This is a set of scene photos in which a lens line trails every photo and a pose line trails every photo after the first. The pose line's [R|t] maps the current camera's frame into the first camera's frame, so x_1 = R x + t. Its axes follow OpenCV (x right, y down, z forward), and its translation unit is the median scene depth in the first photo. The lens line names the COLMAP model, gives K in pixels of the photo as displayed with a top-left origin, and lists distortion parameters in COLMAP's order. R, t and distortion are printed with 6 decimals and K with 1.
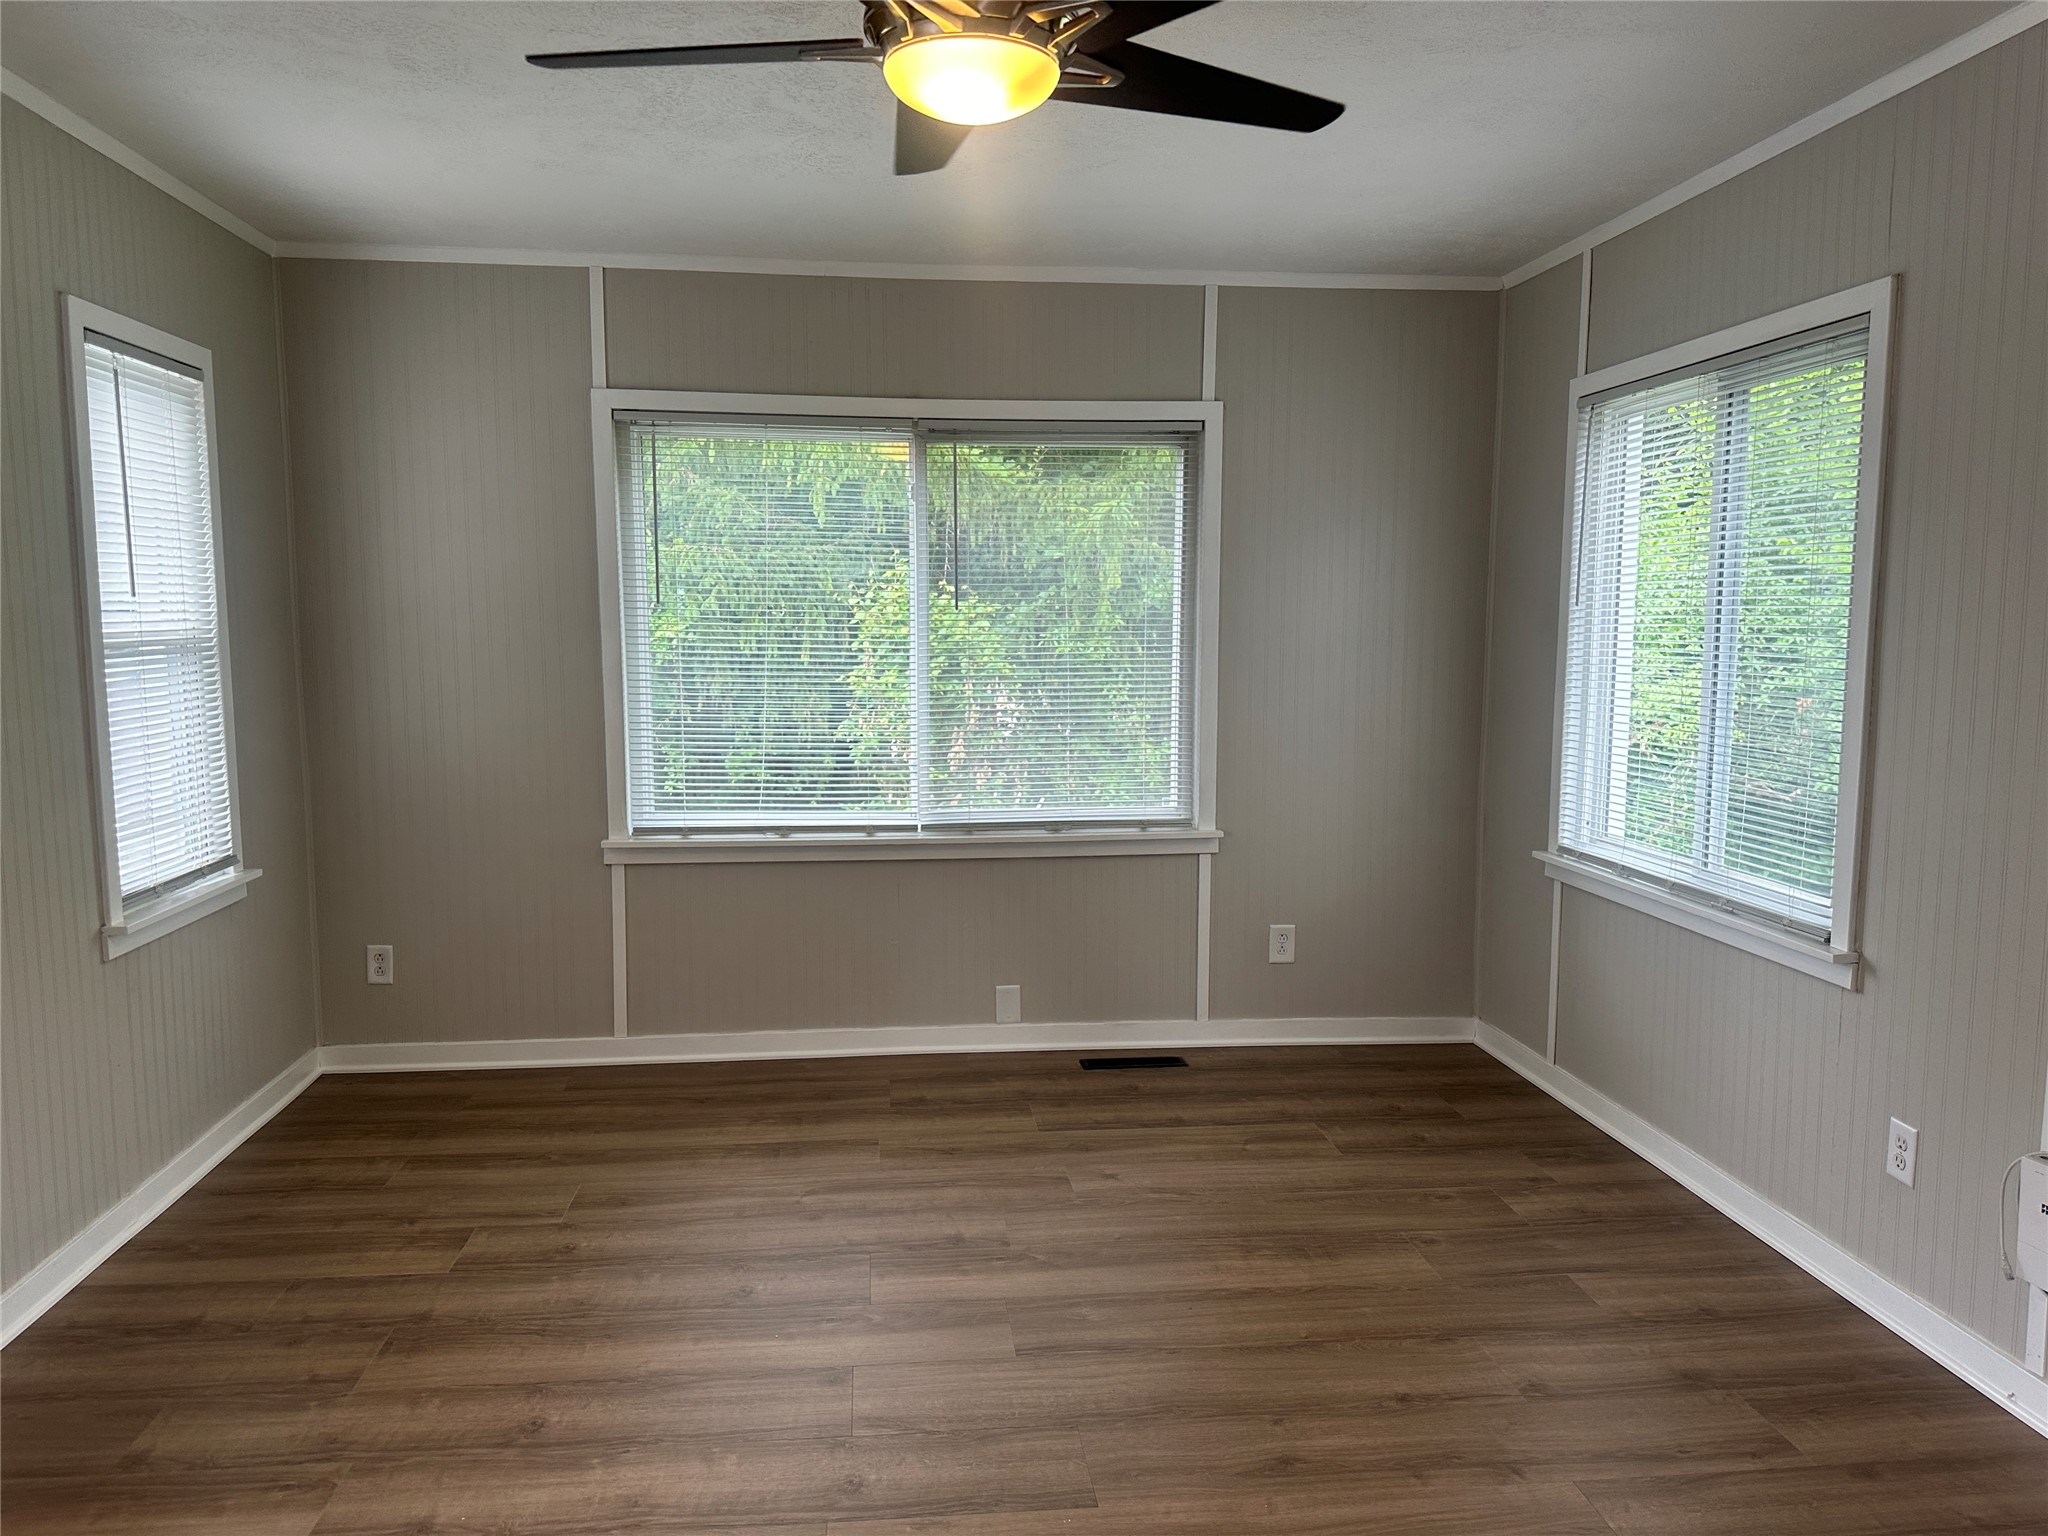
lens RADIAL K [[1447.3, 0, 1012.0], [0, 1447.3, 766.3], [0, 0, 1]] dist [0.148640, -0.239619]
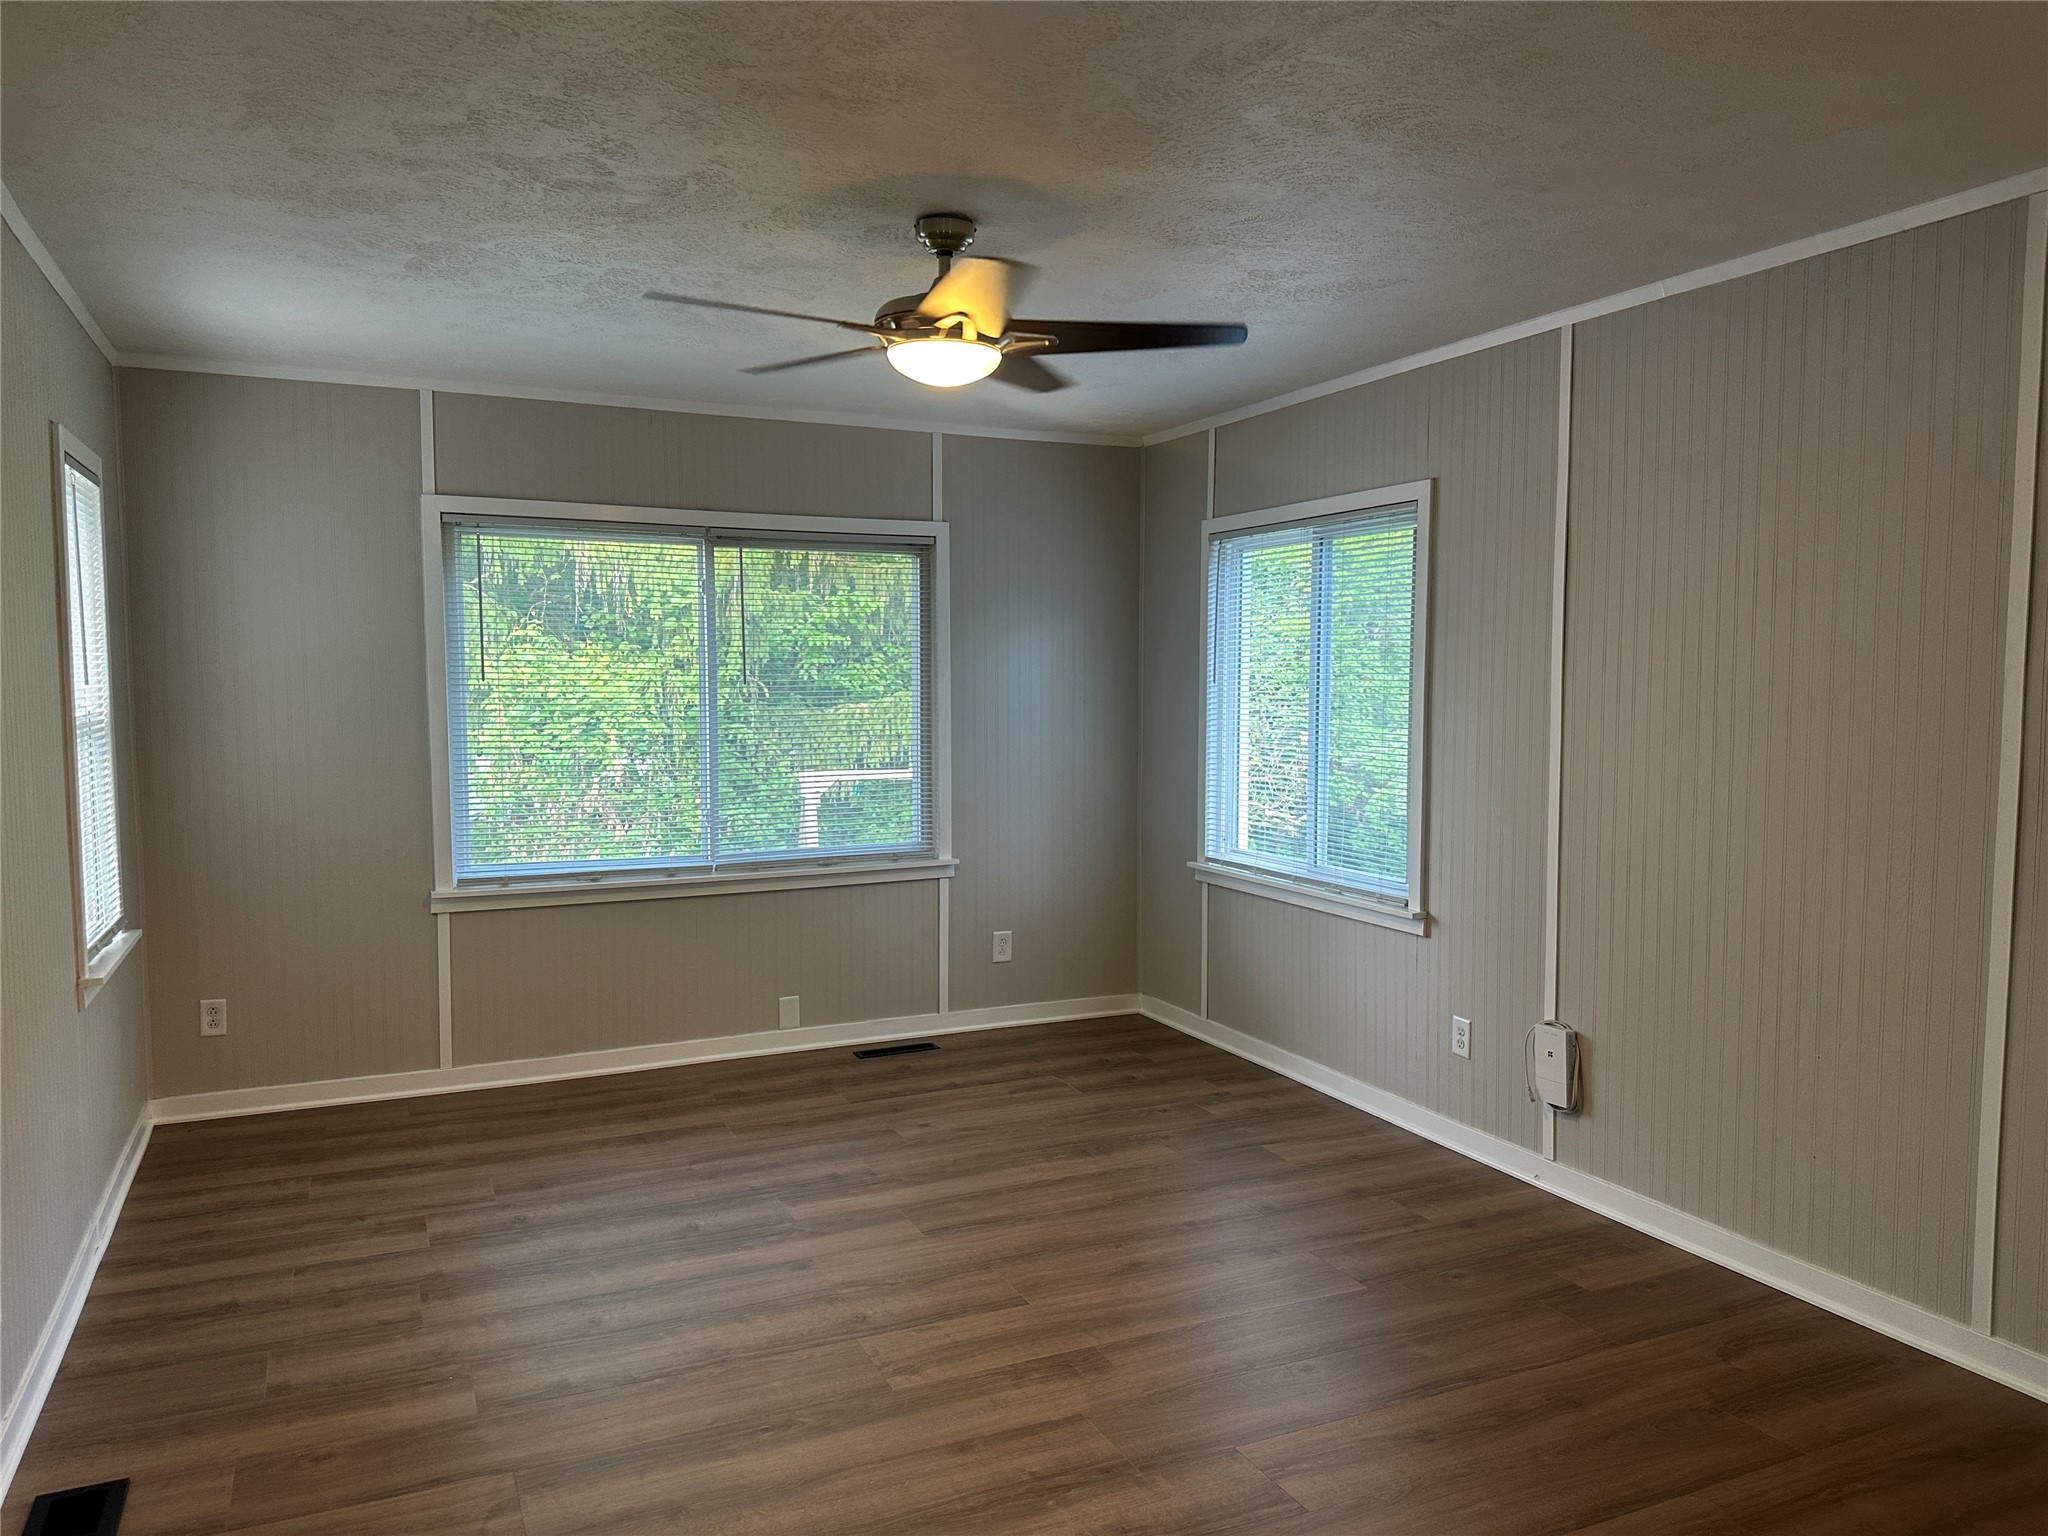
lens RADIAL K [[1450.4, 0, 1010.2], [0, 1450.4, 757.0], [0, 0, 1]] dist [0.123784, -0.164574]
pose [[0.947034, -0.020341, 0.320490, -0.250553], [0.033814, 0.998760, -0.036528, 0.004362], [-0.319349, 0.045430, 0.946547, -0.245144]]
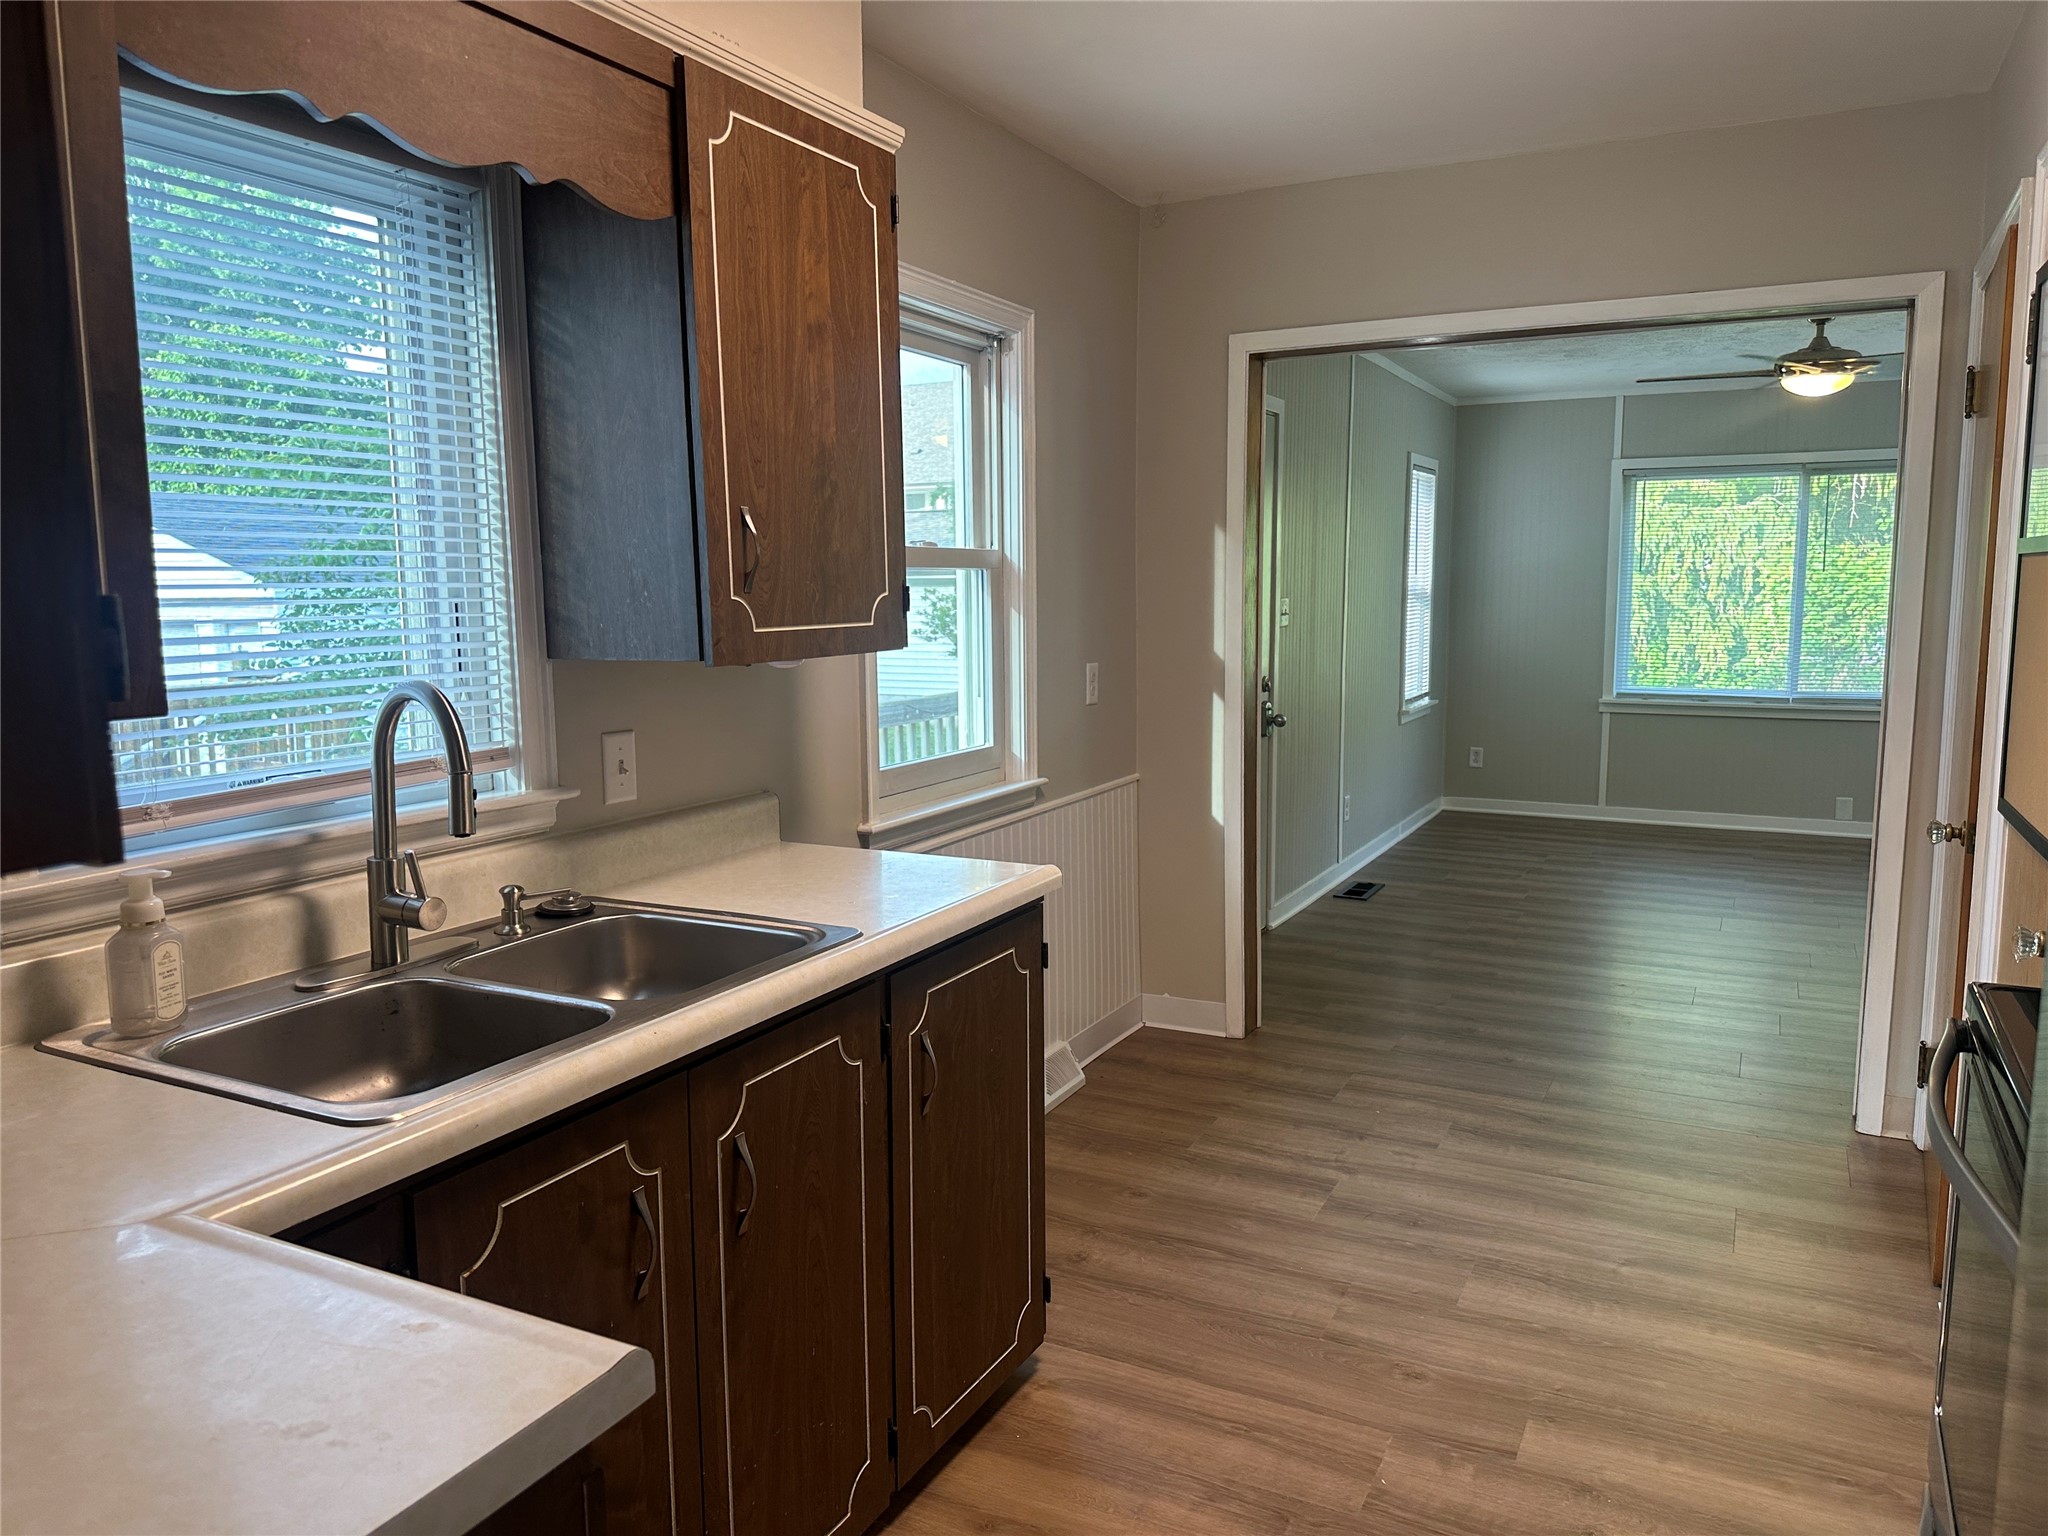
lens RADIAL K [[1447.3, 0, 1012.0], [0, 1447.3, 766.3], [0, 0, 1]] dist [0.148640, -0.239619]
pose [[0.837999, 0.060342, -0.542326, 0.138614], [-0.047384, 0.998160, 0.037843, 0.116842], [0.543611, -0.006015, 0.839316, -1.151676]]
